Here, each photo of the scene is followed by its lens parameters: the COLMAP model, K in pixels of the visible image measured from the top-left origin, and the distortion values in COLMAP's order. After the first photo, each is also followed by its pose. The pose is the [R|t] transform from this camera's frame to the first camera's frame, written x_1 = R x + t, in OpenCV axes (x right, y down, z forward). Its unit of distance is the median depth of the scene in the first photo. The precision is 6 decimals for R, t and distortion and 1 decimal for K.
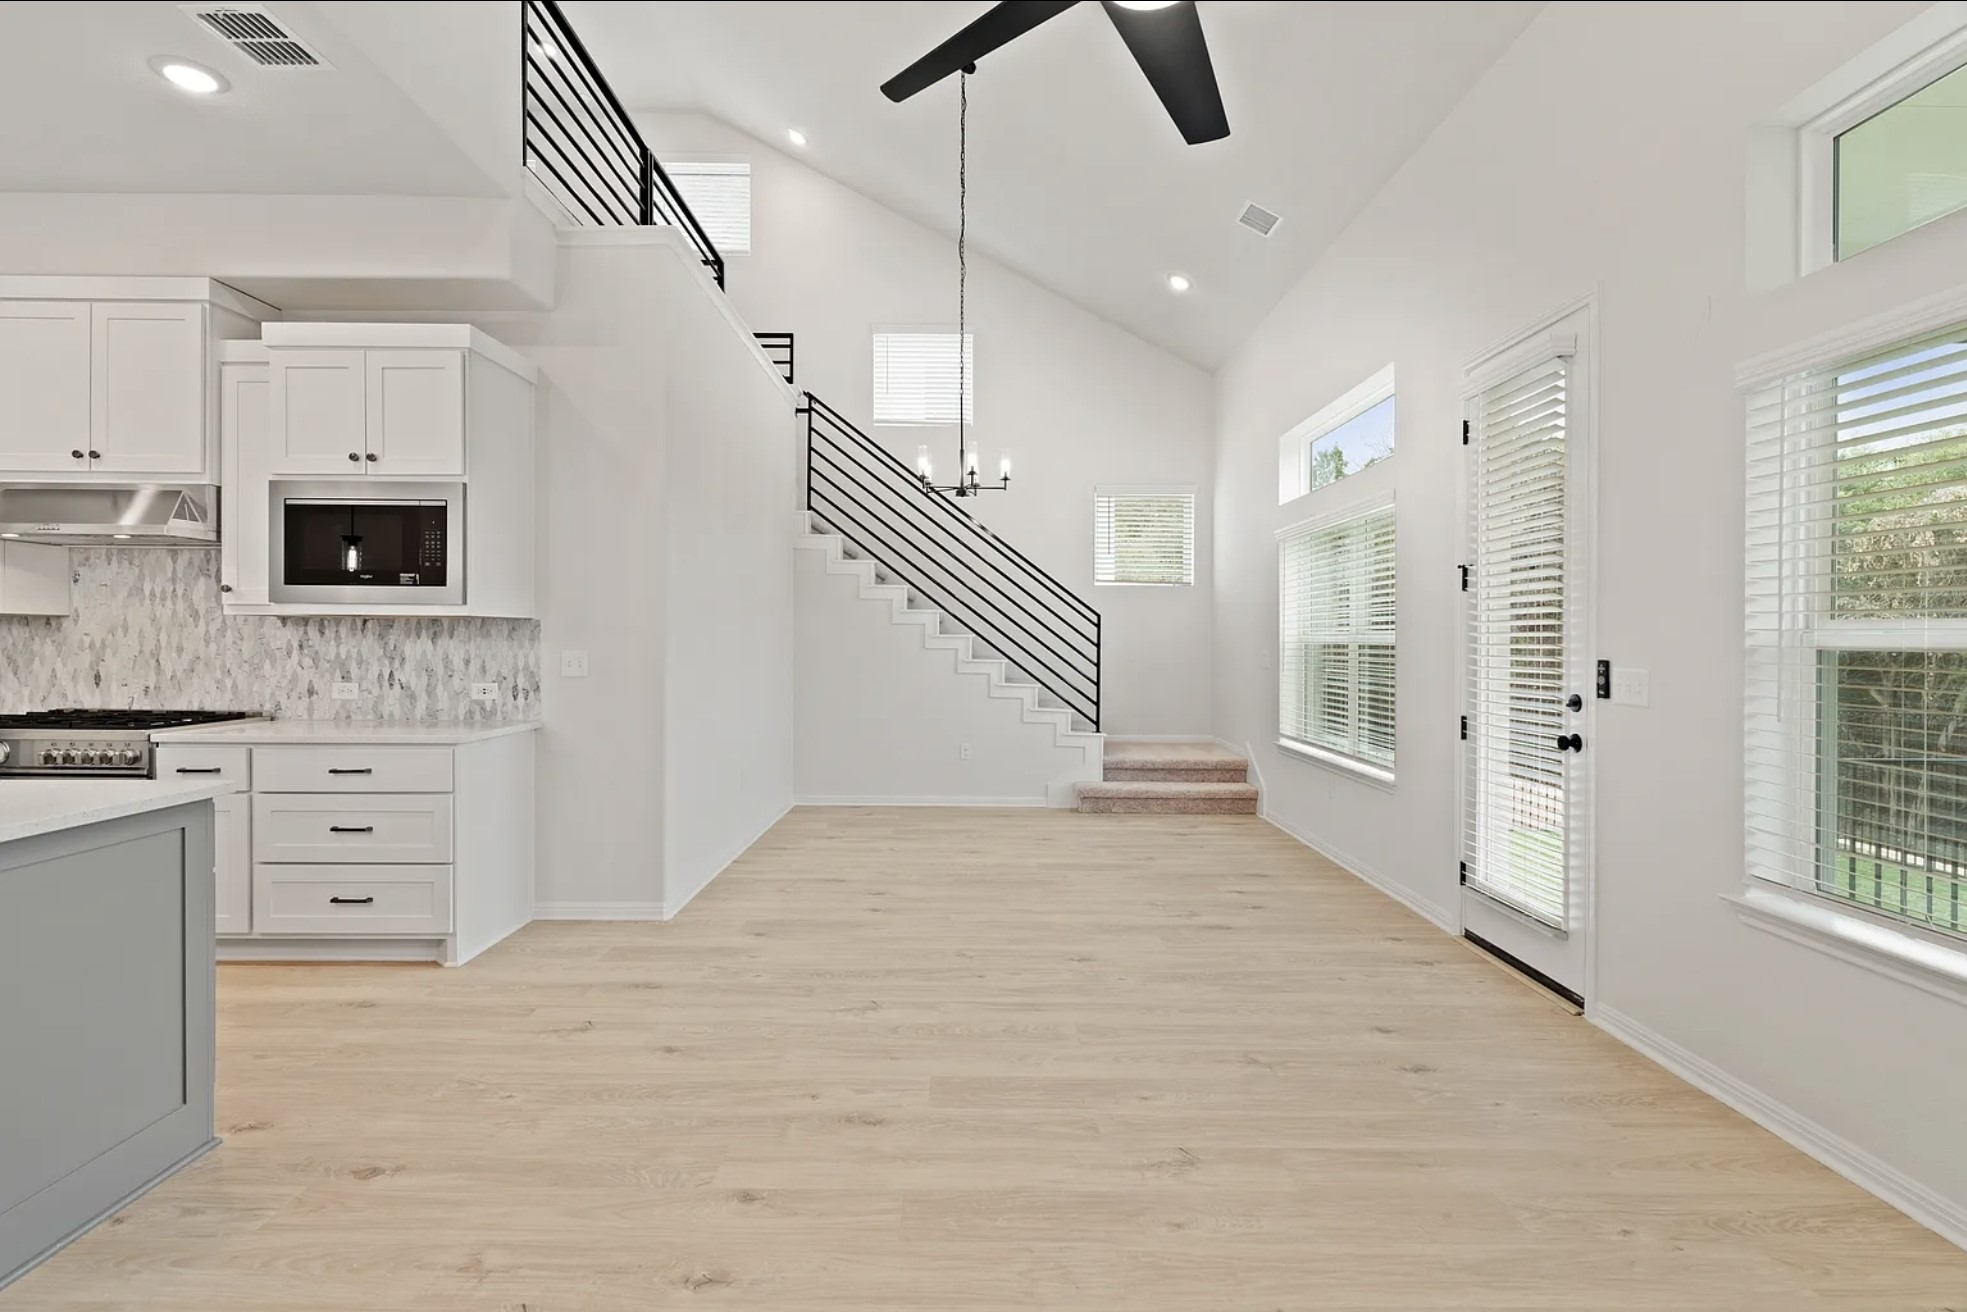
lens RADIAL K [[935.5, 0, 982.2], [0, 935.5, 649.8], [0, 0, 1]] dist [-0.003510, 0.001220]
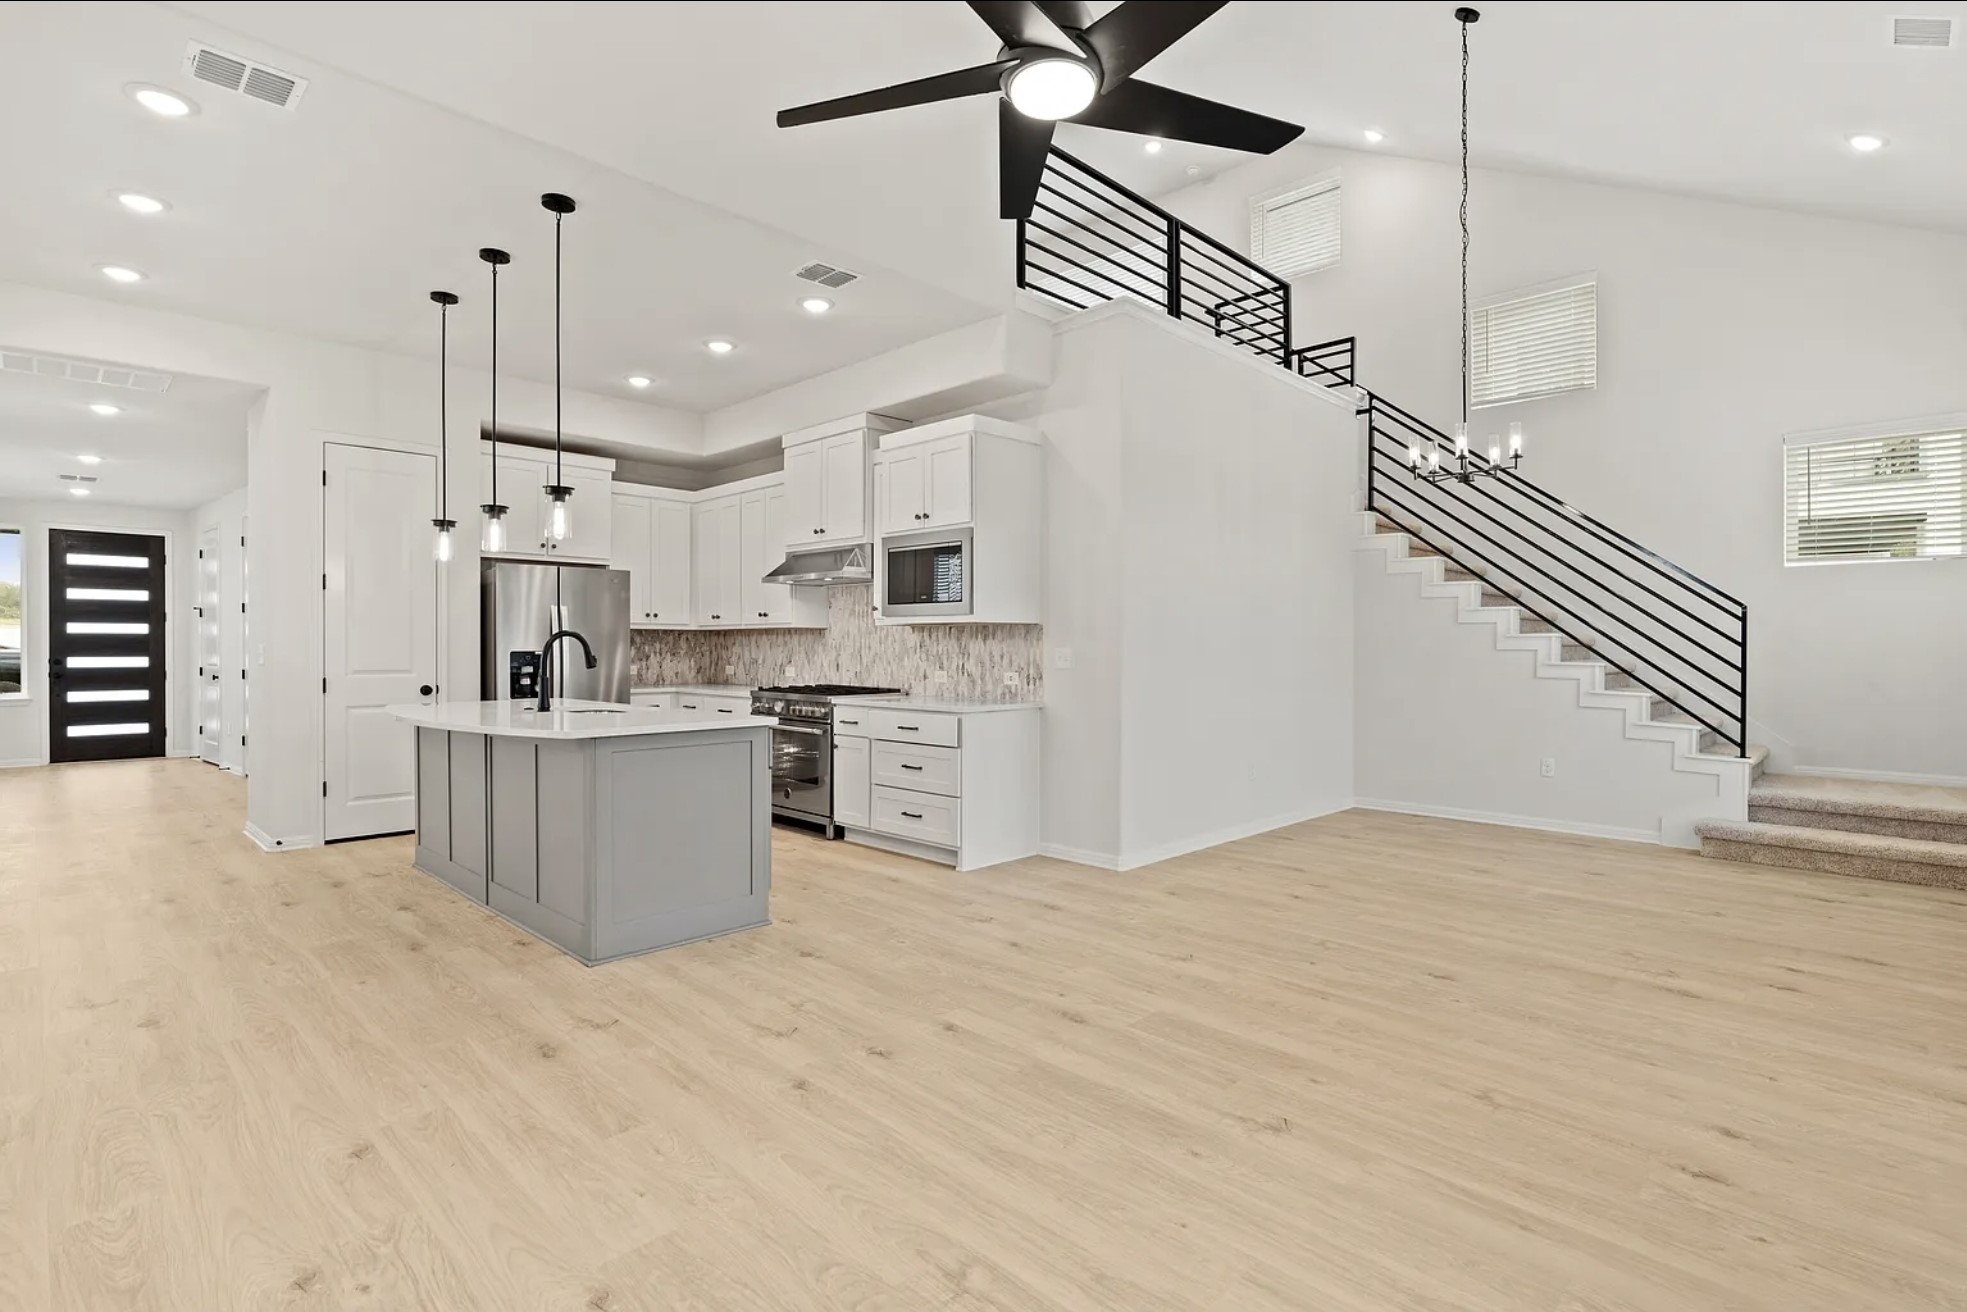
lens RADIAL K [[940.1, 0, 985.4], [0, 940.1, 650.0], [0, 0, 1]] dist [-0.002432, 0.000241]
pose [[0.708348, -0.003121, -0.705856, 0.397081], [-0.004168, 0.999954, -0.008605, 0.015111], [0.705851, 0.009037, 0.708303, 0.015987]]
